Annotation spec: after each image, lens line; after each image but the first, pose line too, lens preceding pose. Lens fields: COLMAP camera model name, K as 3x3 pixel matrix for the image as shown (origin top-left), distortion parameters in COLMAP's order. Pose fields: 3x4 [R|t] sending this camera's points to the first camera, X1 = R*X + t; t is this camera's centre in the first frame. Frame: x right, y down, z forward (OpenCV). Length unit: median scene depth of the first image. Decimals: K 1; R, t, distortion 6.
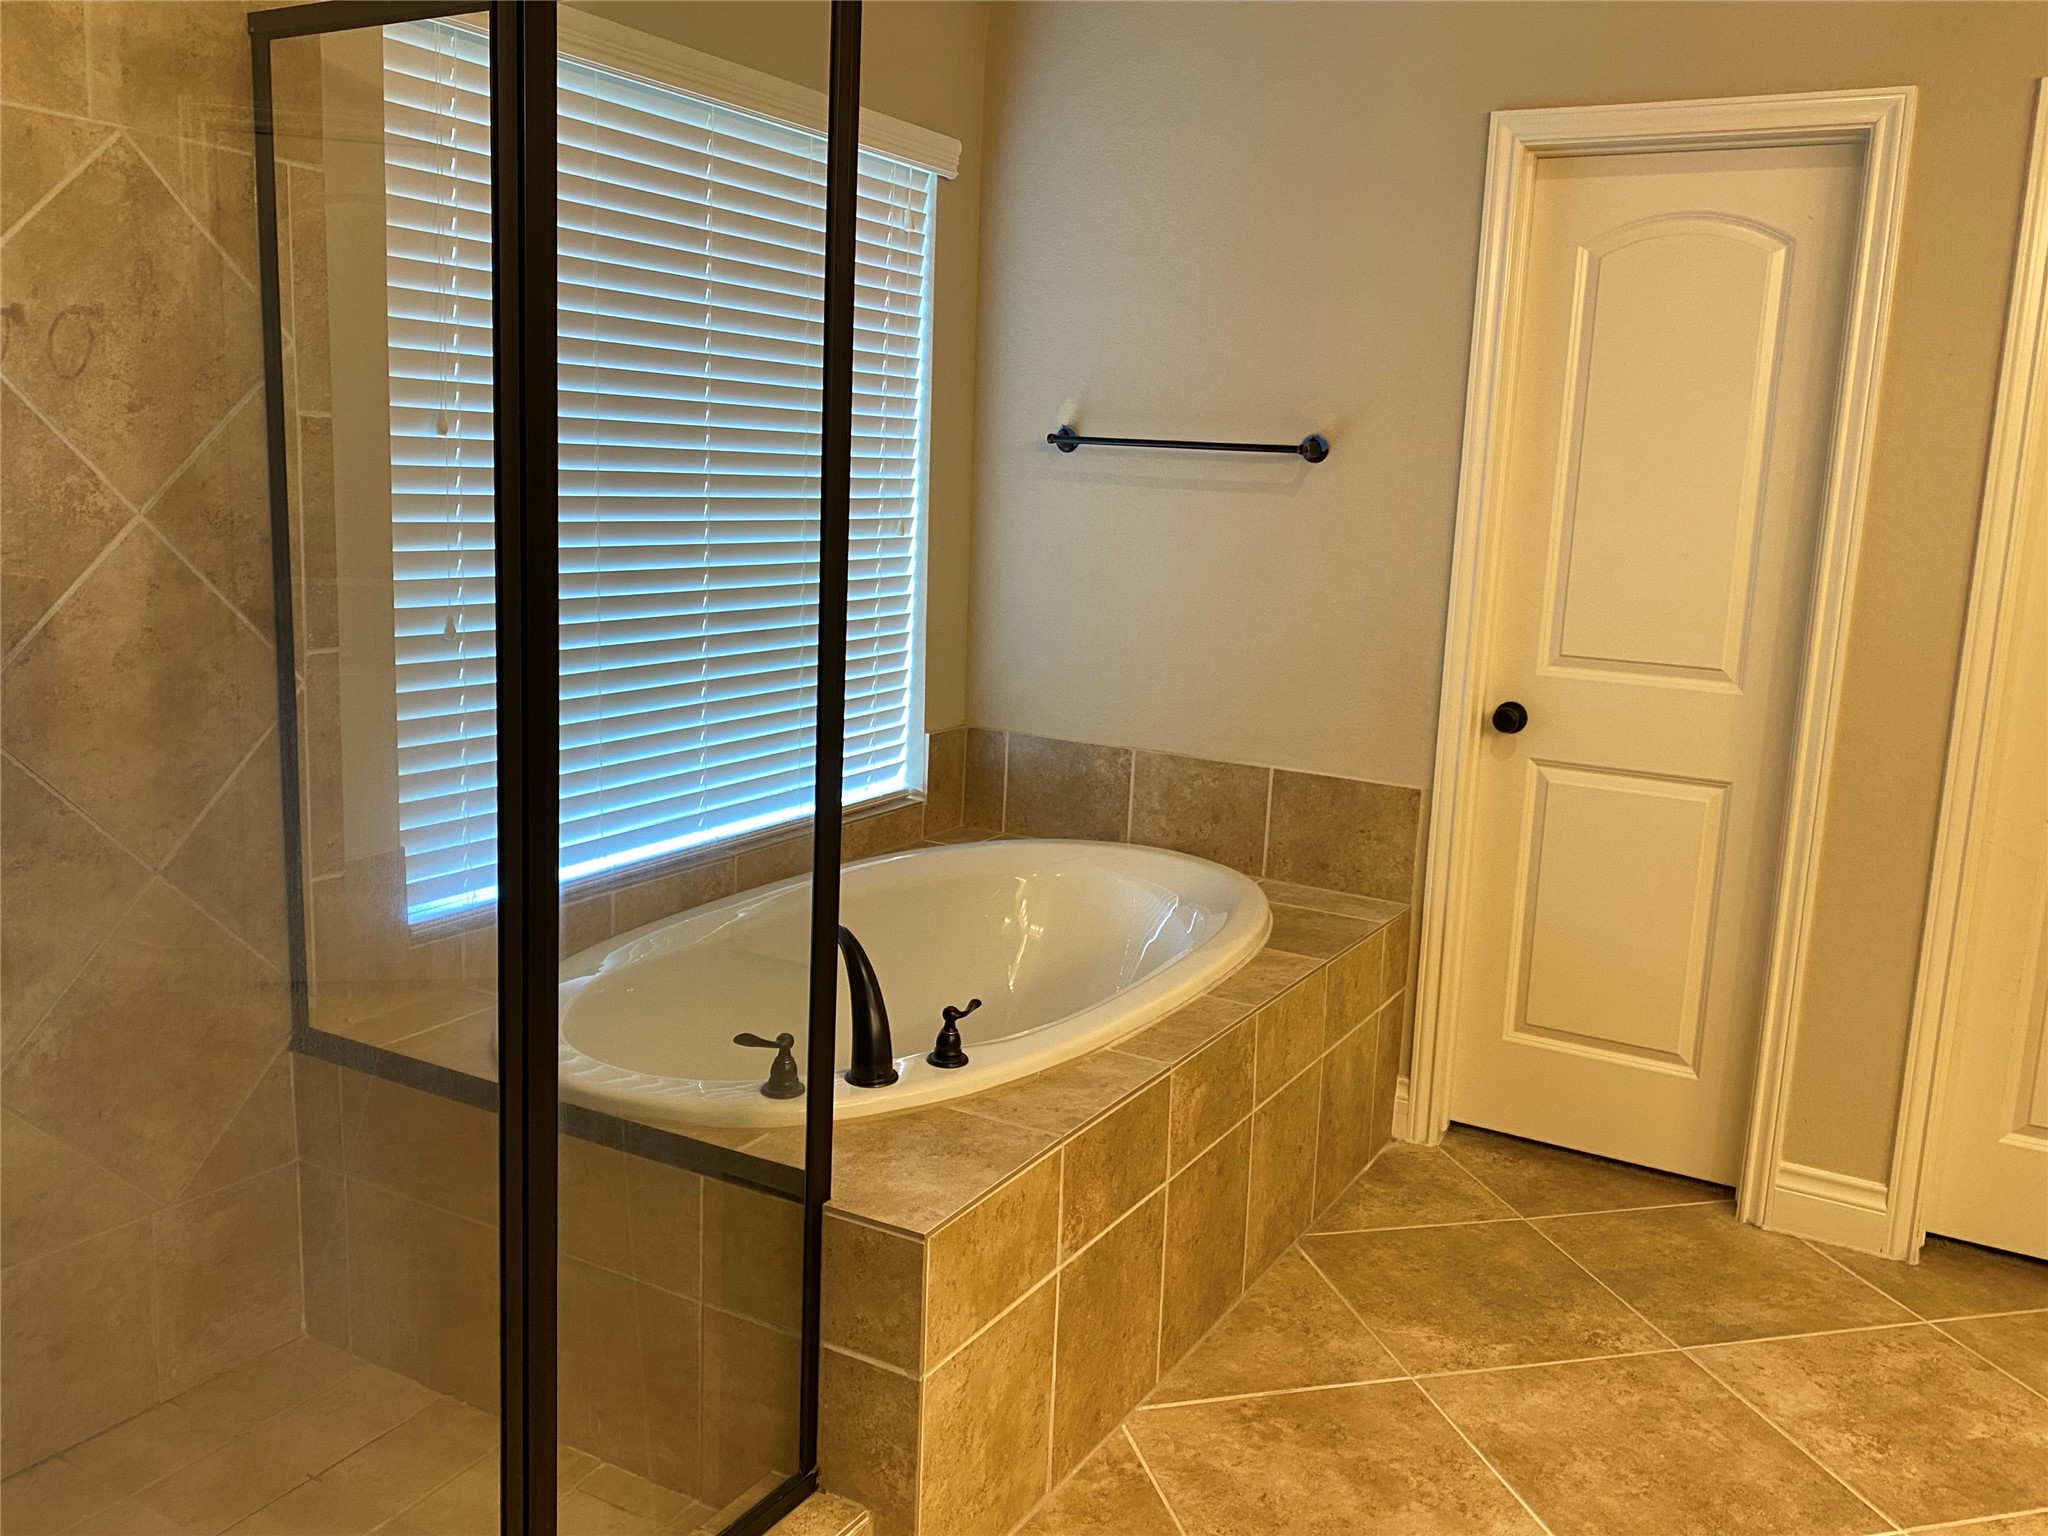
lens RADIAL K [[1721.1, 0, 1024.8], [0, 1721.1, 747.0], [0, 0, 1]] dist [0.015230, -0.008286]
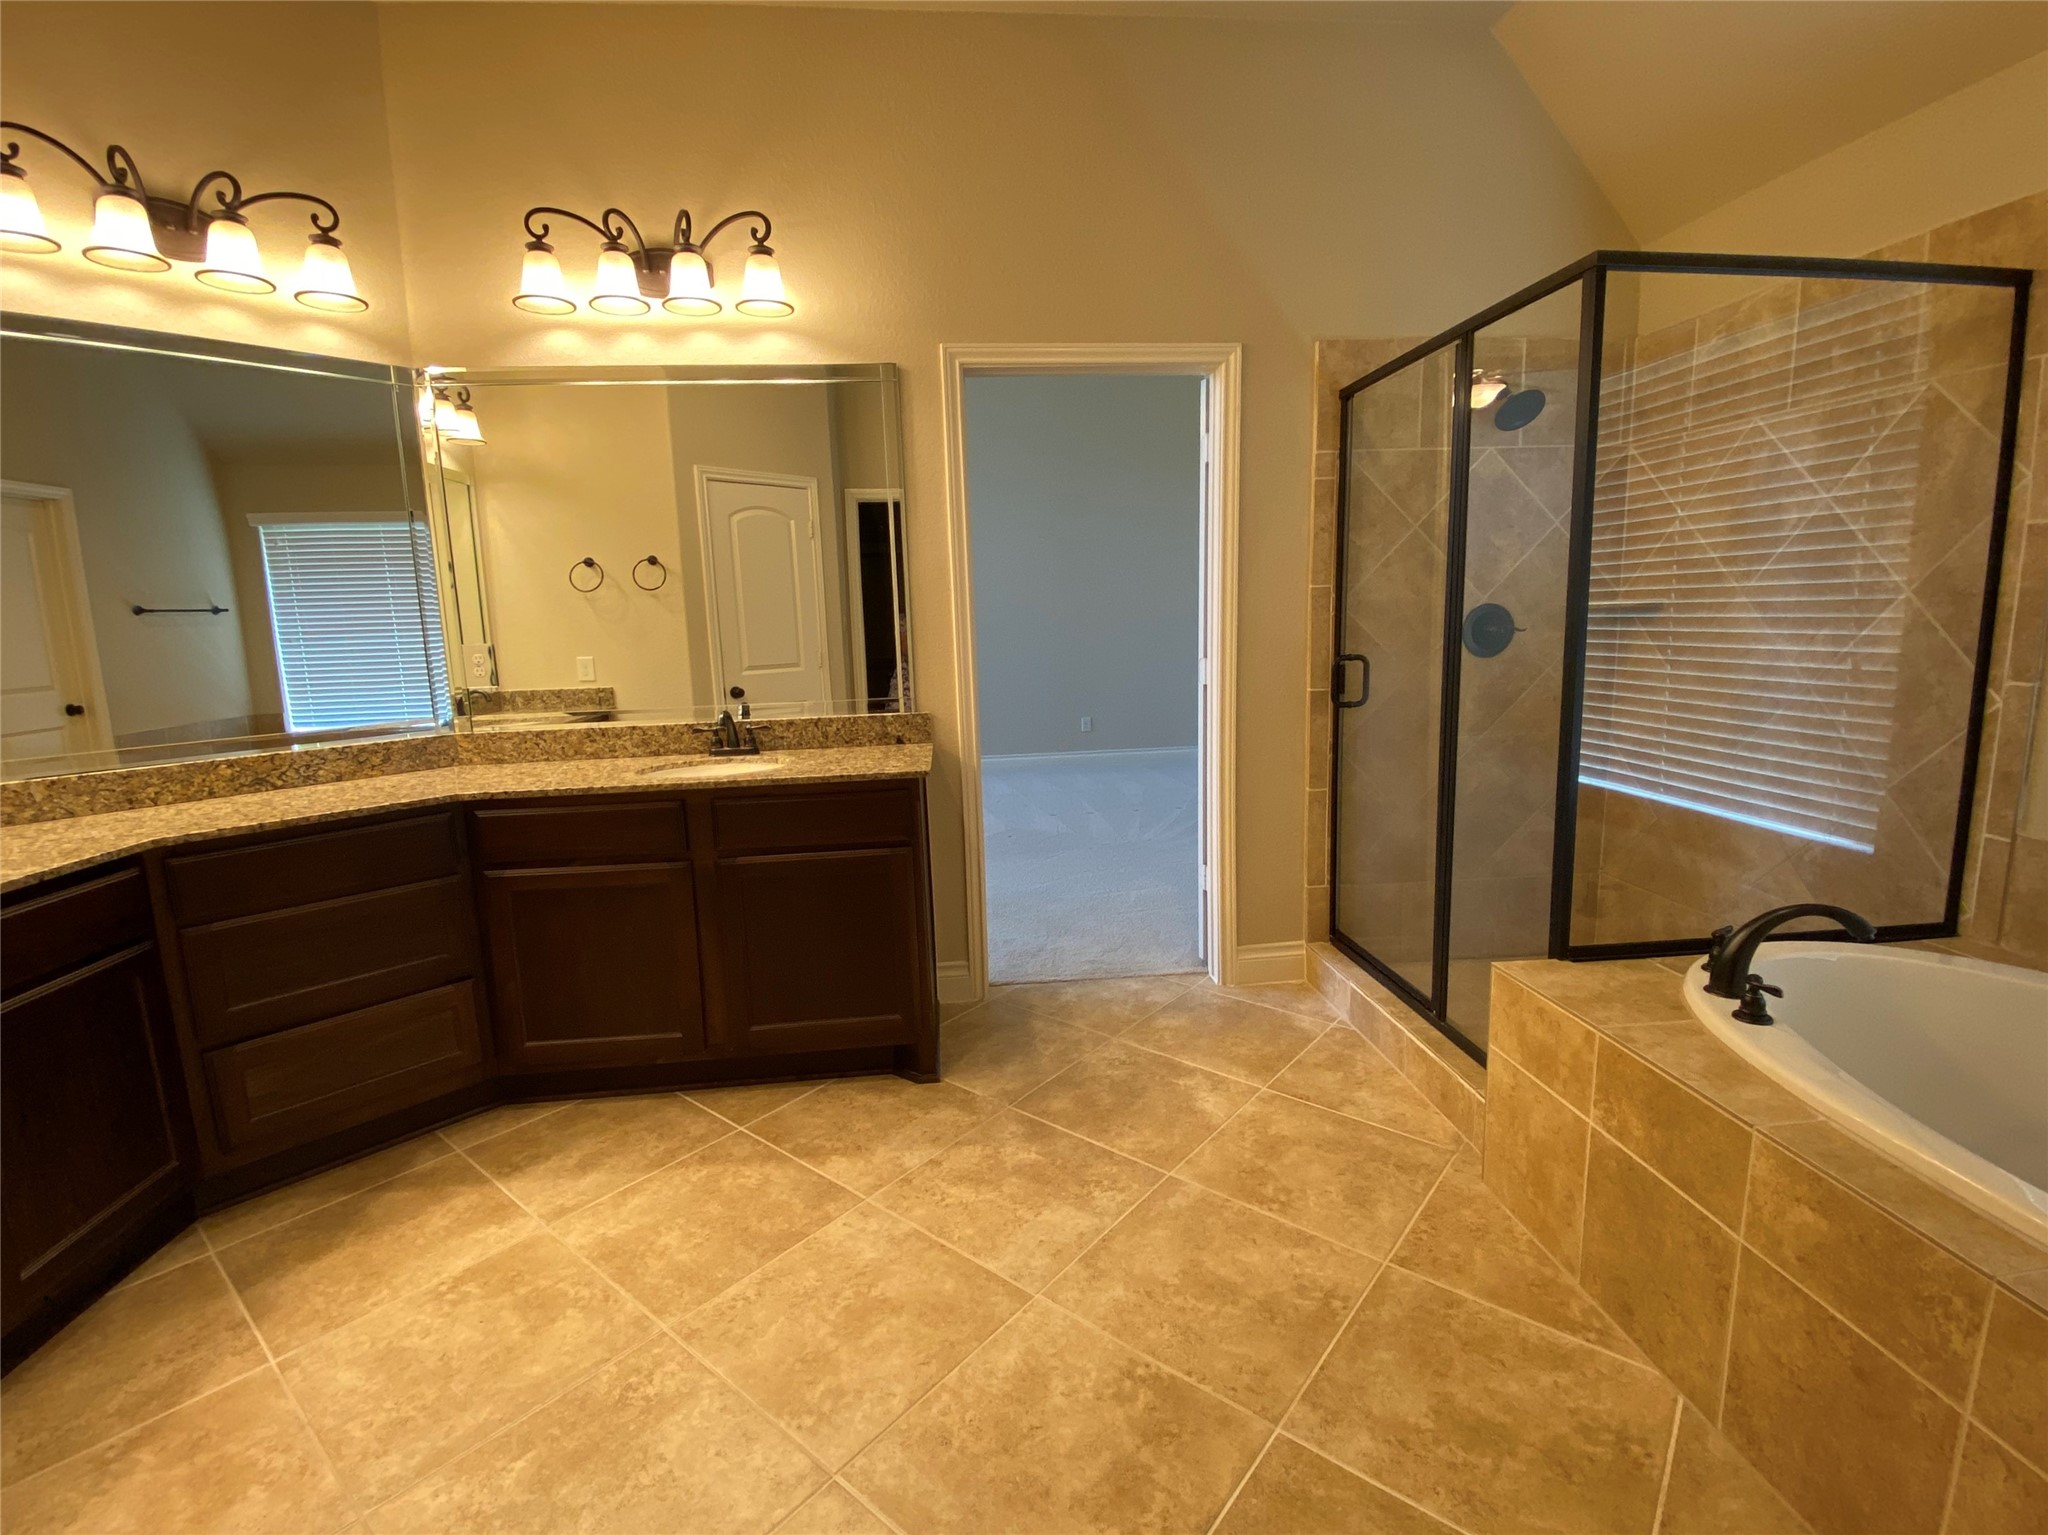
lens RADIAL K [[930.7, 0, 1024.0], [0, 930.7, 767.5], [0, 0, 1]] dist [0.000838, 0.000285]
pose [[-0.825857, 0.073808, -0.559029, 0.790172], [-0.107841, 0.952423, 0.285061, -0.130448], [0.553472, 0.295706, -0.778606, 1.244687]]
